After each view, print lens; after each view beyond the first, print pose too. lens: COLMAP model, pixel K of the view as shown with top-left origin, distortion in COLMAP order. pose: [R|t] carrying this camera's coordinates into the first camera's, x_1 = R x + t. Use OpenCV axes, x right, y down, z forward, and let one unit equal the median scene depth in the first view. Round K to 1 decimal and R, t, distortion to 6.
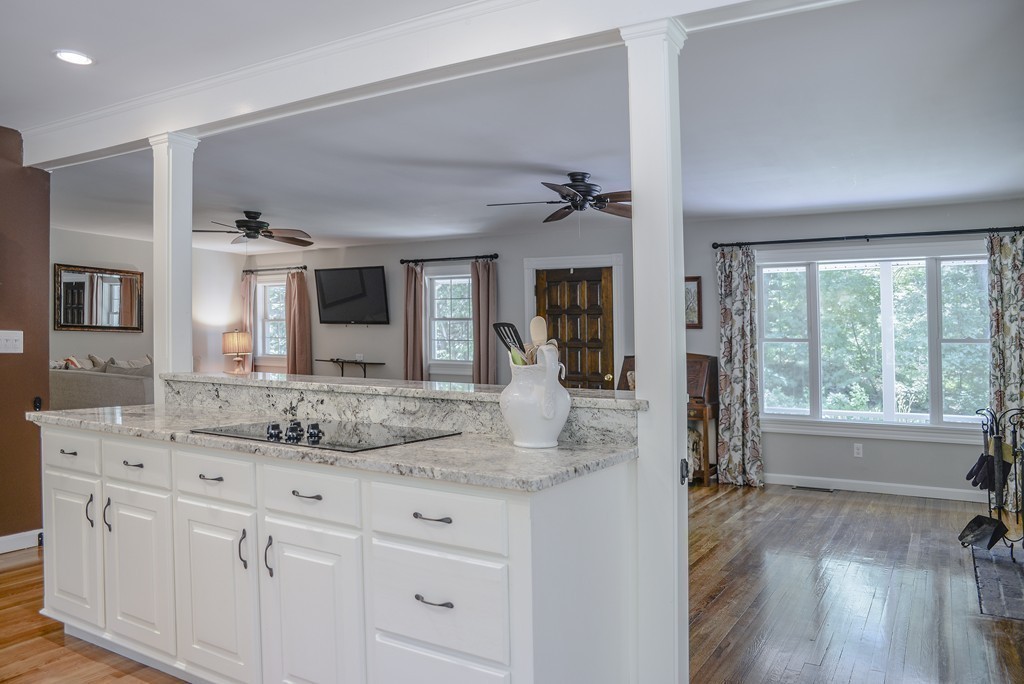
lens RADIAL K [[735.7, 0, 512.0], [0, 735.7, 342.0], [0, 0, 1]] dist [-0.084363, 0.003178]
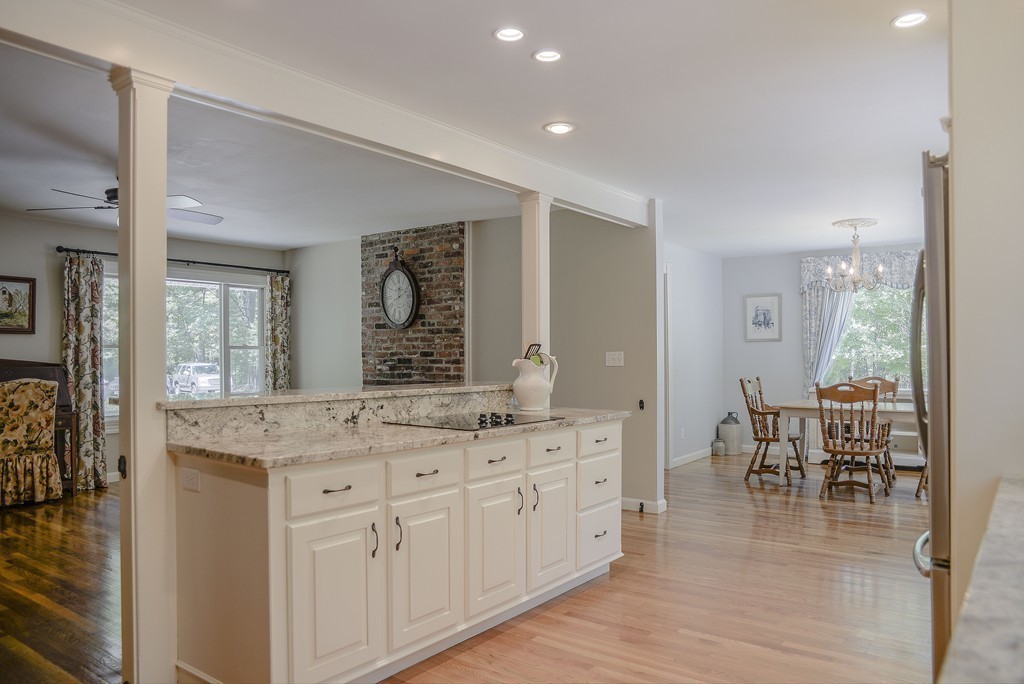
lens RADIAL K [[731.2, 0, 536.6], [0, 731.2, 342.5], [0, 0, 1]] dist [-0.057437, 0.004887]
pose [[0.082646, 0.000928, 0.996578, -0.531501], [-0.003286, 0.999994, -0.000658, -0.008130], [-0.996574, -0.003221, 0.082649, 0.249353]]
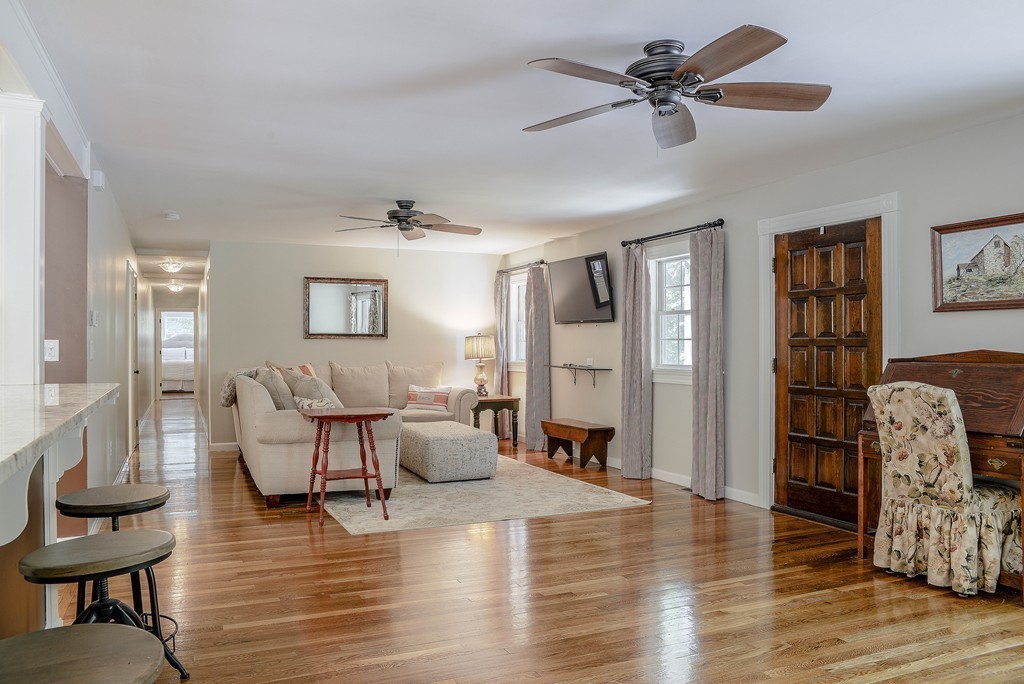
lens RADIAL K [[727.5, 0, 444.0], [0, 727.5, 342.6], [0, 0, 1]] dist [-0.042440, 0.004739]
pose [[0.799785, -0.019537, -0.599969, 0.193657], [0.016181, 0.999809, -0.010987, 0.005296], [0.600069, -0.000921, 0.799948, 0.279515]]
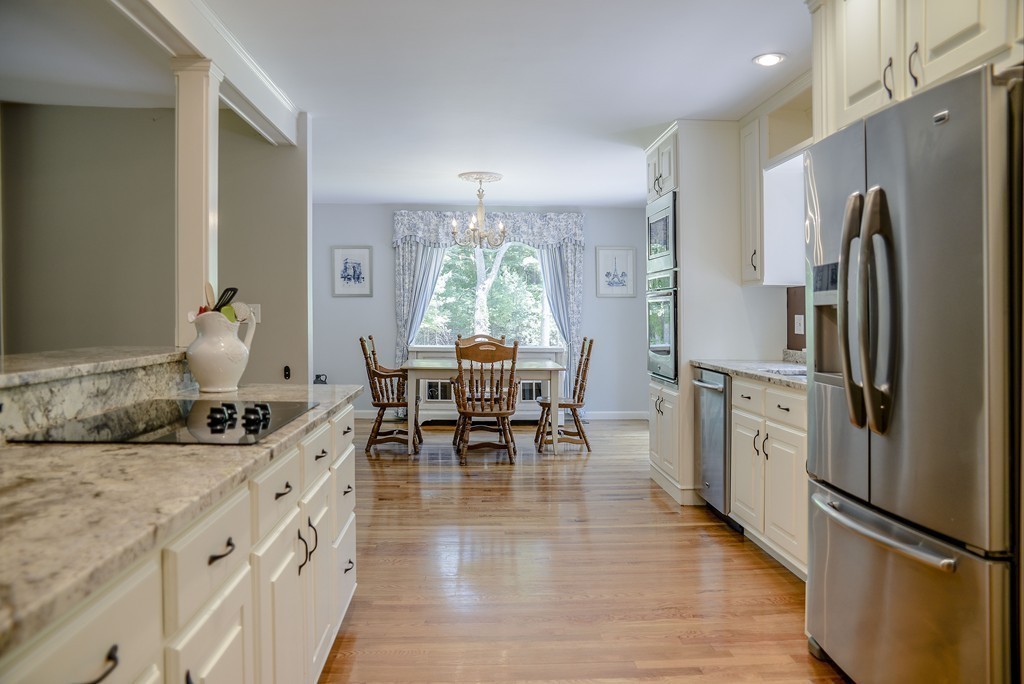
lens RADIAL K [[705.6, 0, 513.6], [0, 705.6, 319.8], [0, 0, 1]] dist [-0.115771, 0.098424]
pose [[-0.564705, -0.027515, 0.824834, -0.342875], [-0.024666, 0.999560, 0.016457, -0.001249], [-0.824924, -0.011053, -0.565136, 0.368408]]
